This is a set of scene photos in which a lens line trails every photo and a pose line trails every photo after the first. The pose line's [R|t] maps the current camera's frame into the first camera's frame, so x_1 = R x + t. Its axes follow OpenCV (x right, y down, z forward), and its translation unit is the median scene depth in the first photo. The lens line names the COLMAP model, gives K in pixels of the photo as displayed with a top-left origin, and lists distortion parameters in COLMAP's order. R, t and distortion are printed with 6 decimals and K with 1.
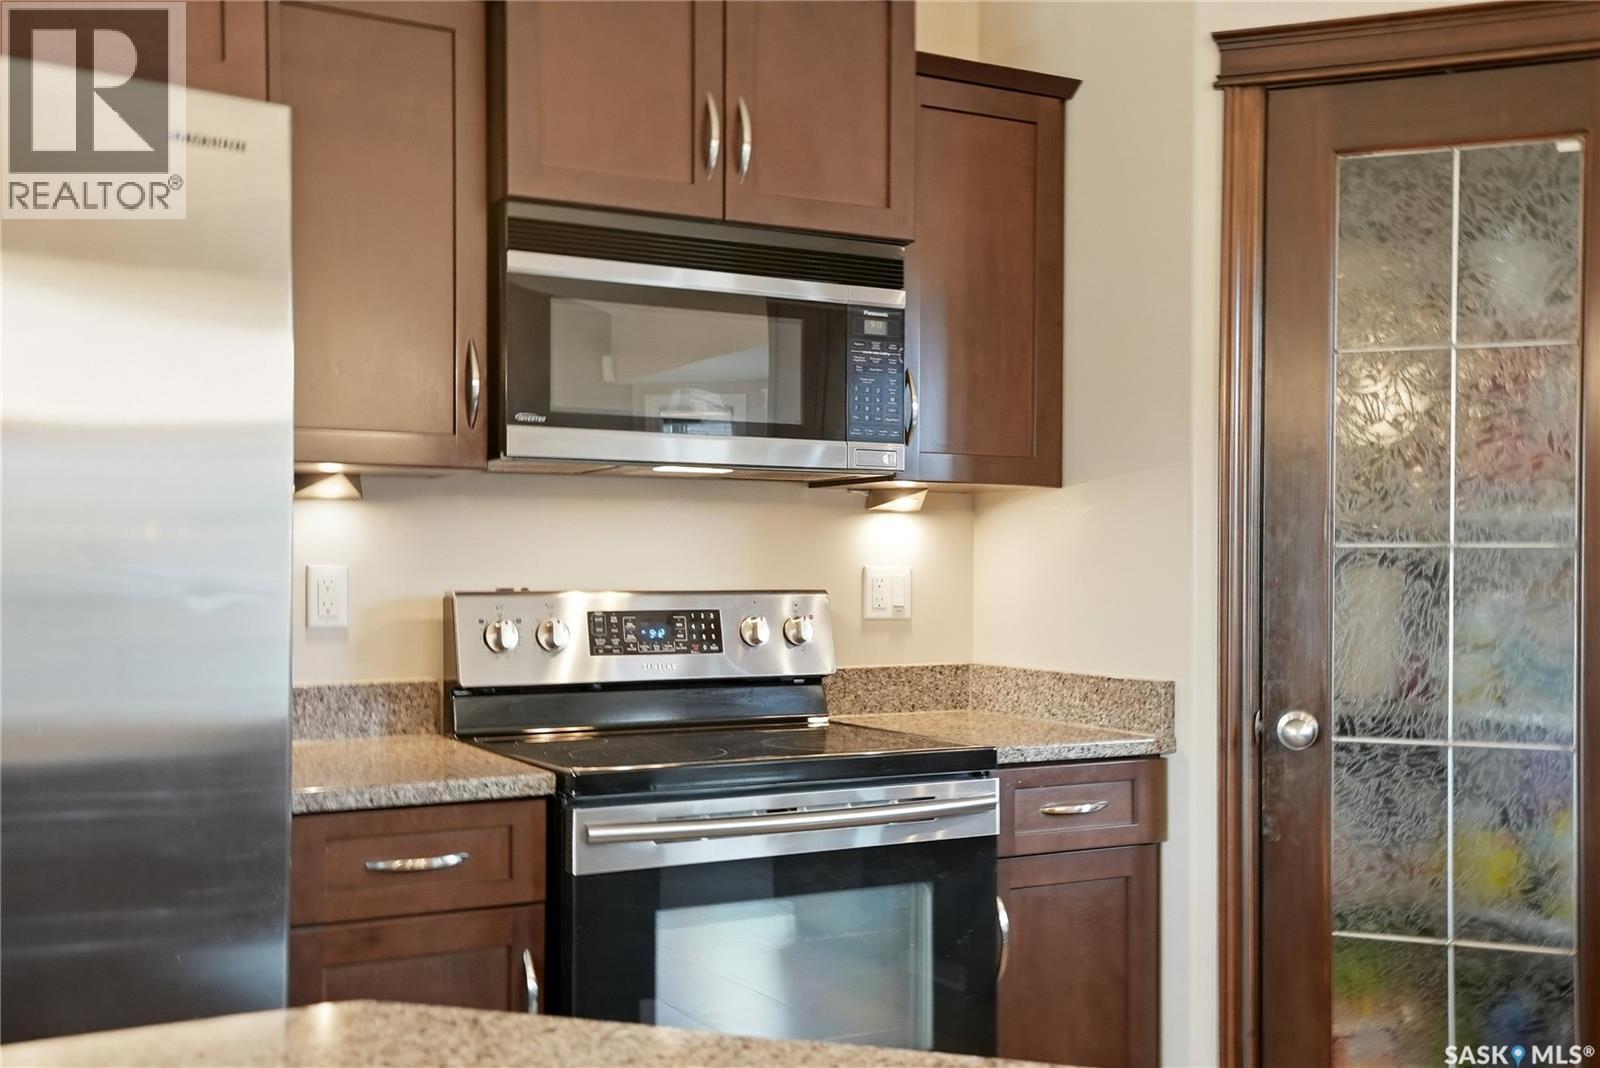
lens RADIAL K [[1683.4, 0, 799.5], [0, 1683.4, 565.7], [0, 0, 1]] dist [0.100020, 0.005114]
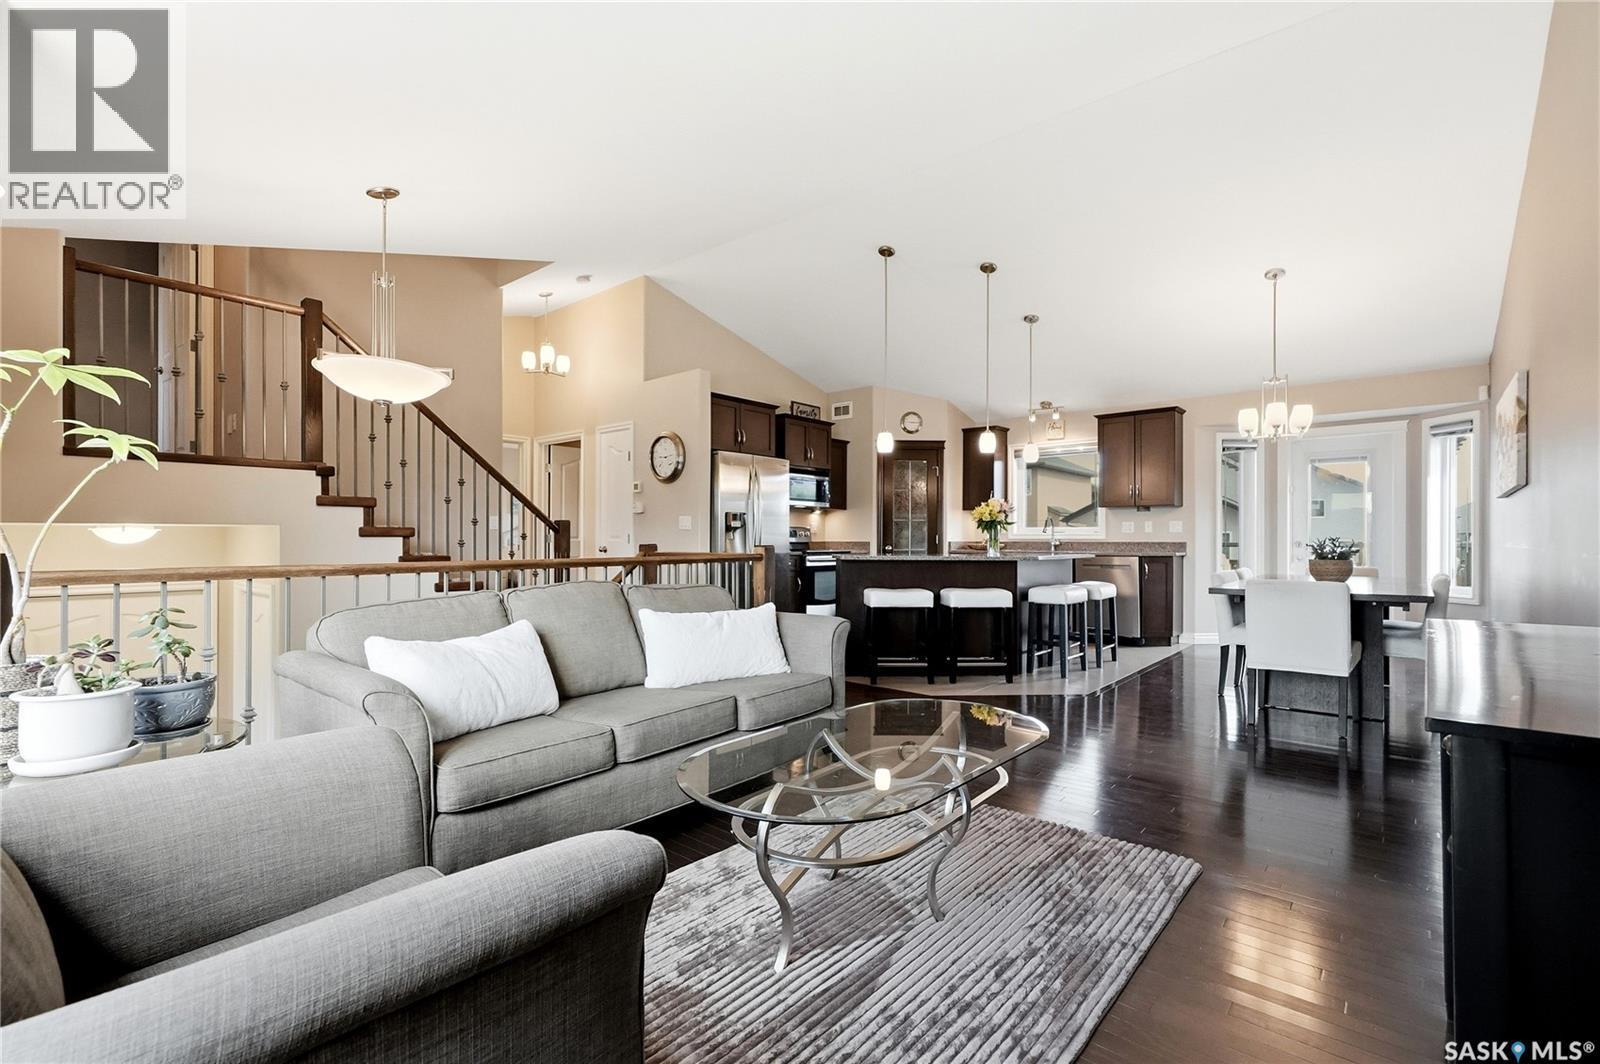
lens RADIAL K [[708.6, 0, 768.5], [0, 708.6, 538.7], [0, 0, 1]] dist [0.000900, 0.000122]
pose [[0.946151, -0.000596, 0.323726, -0.972131], [0.000410, 1.000000, 0.000642, 0.055117], [-0.323726, -0.000475, 0.946151, -1.346970]]
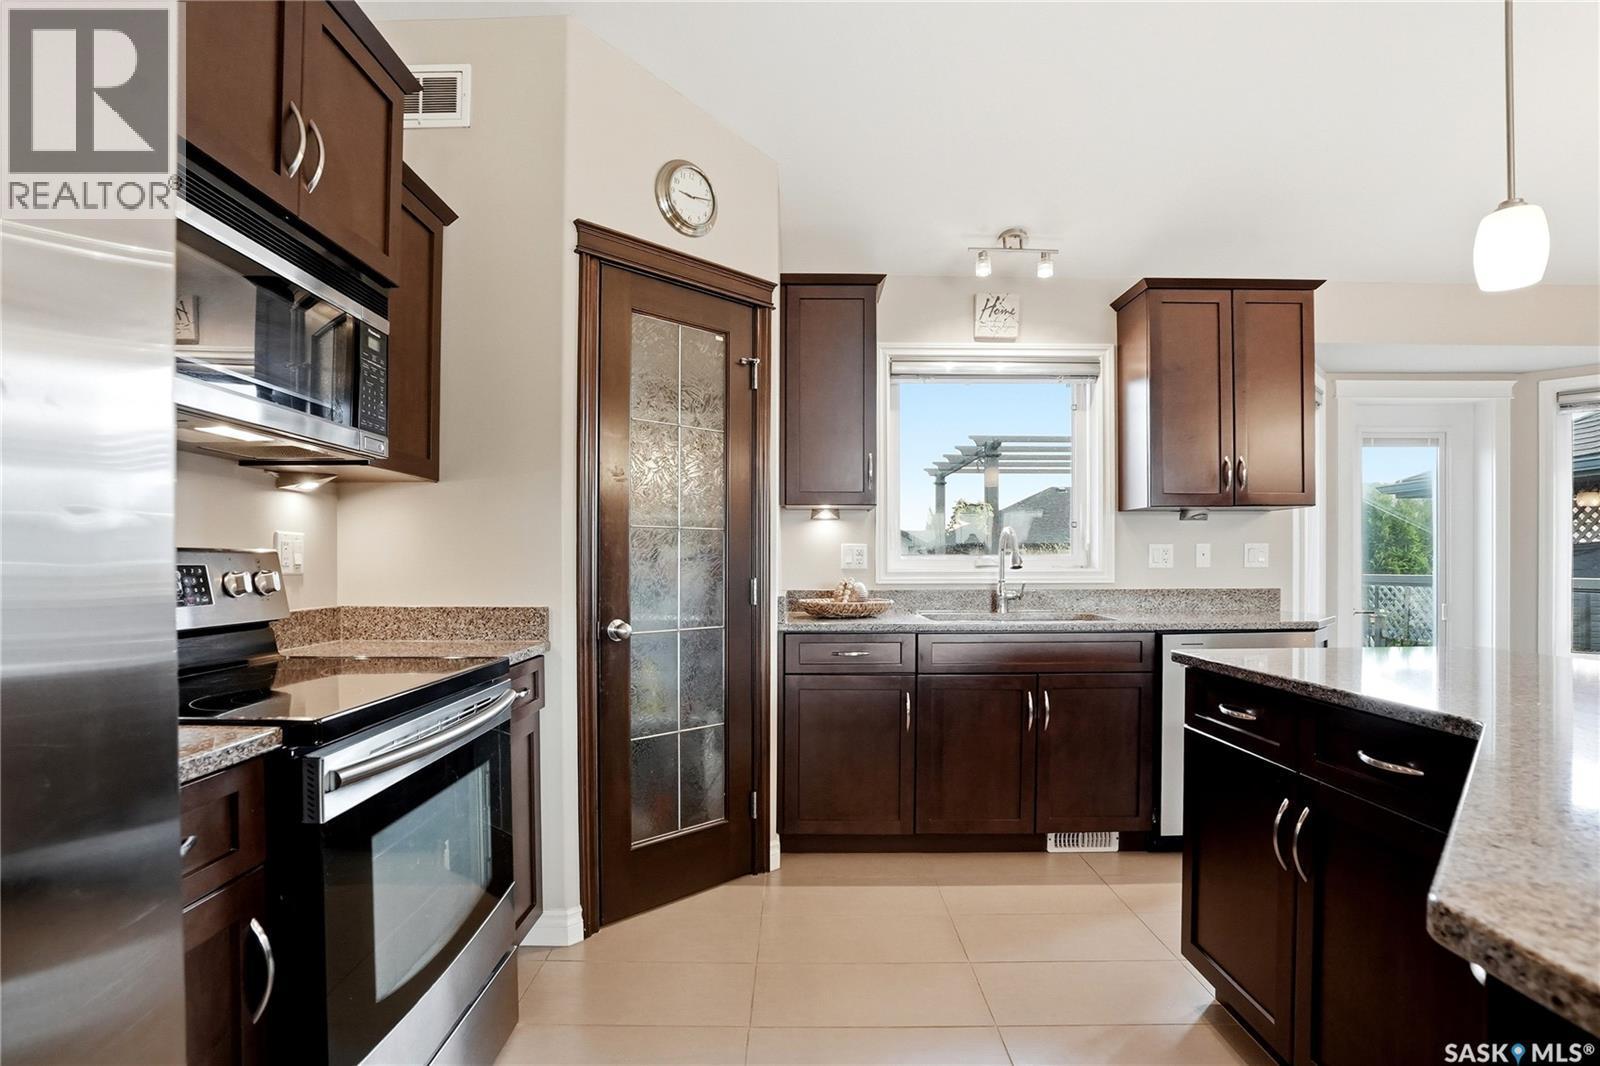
lens RADIAL K [[788.5, 0, 796.9], [0, 788.5, 547.2], [0, 0, 1]] dist [-0.039314, 0.000164]
pose [[0.482653, 0.012504, 0.875722, -0.316836], [0.000004, 0.999898, -0.014279, 0.022258], [-0.875811, 0.006895, 0.482604, 0.431603]]
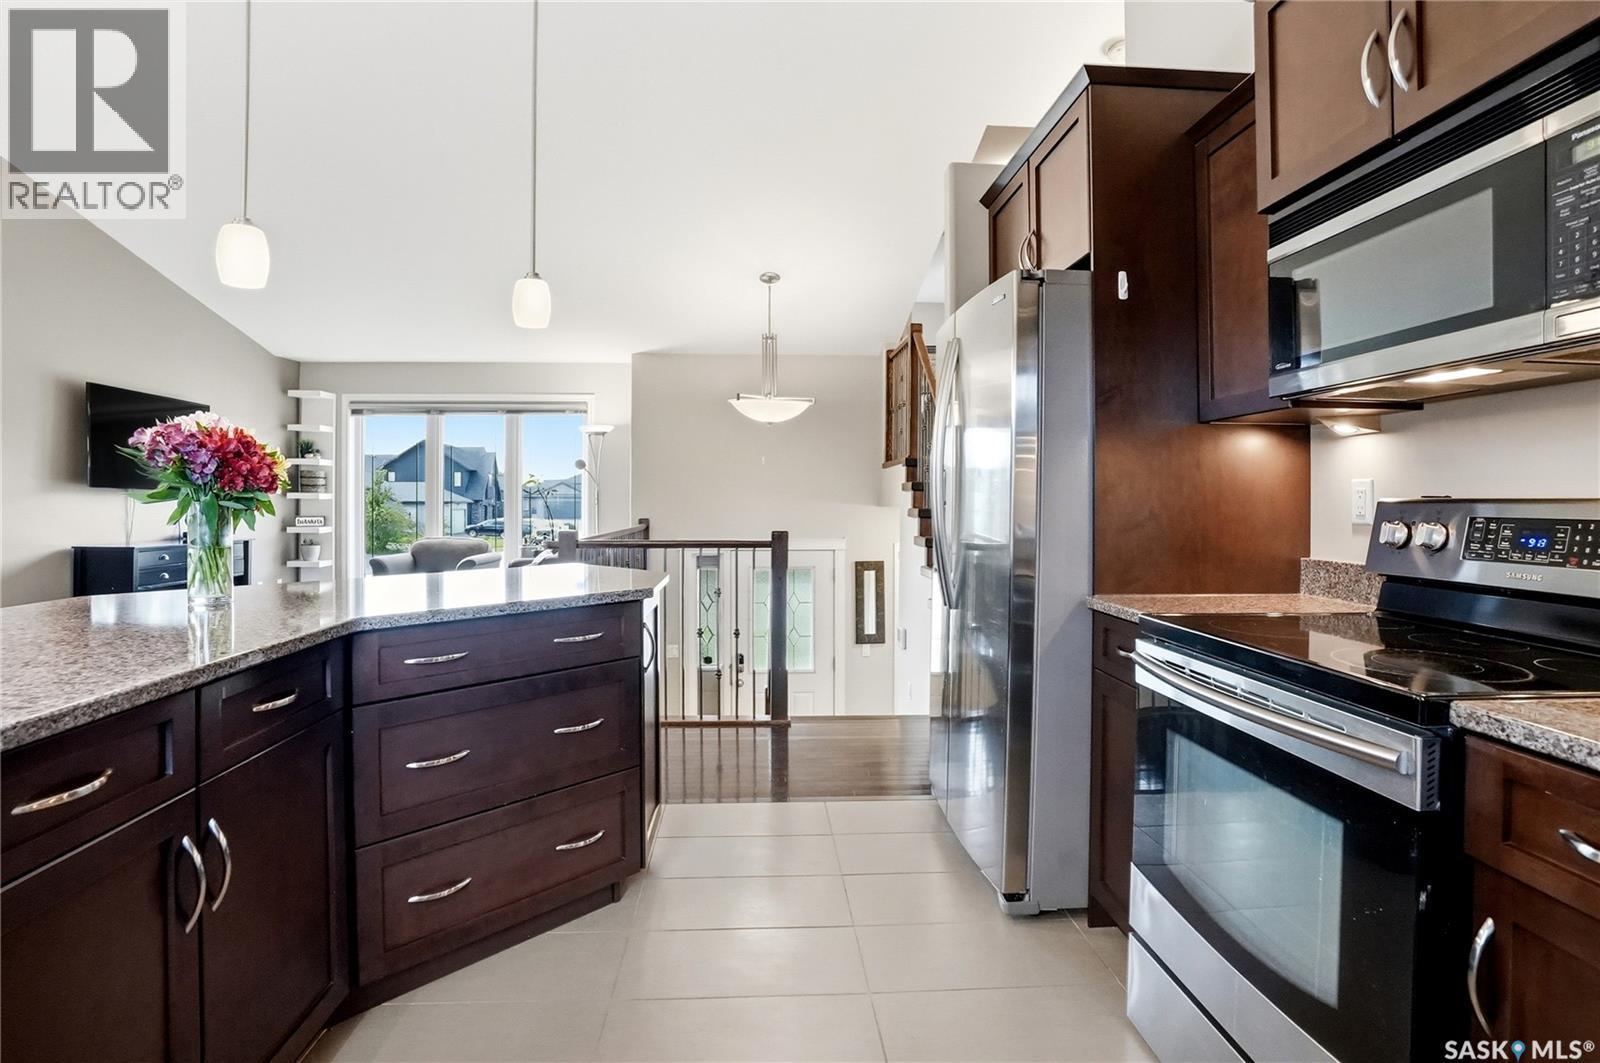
lens RADIAL K [[816.2, 0, 792.6], [0, 816.2, 500.8], [0, 0, 1]] dist [-0.071065, 0.025656]
pose [[-0.436072, -0.004481, -0.899901, 0.514574], [-0.004193, 0.999987, -0.002948, 0.019718], [0.899902, 0.002488, -0.436085, 0.829343]]
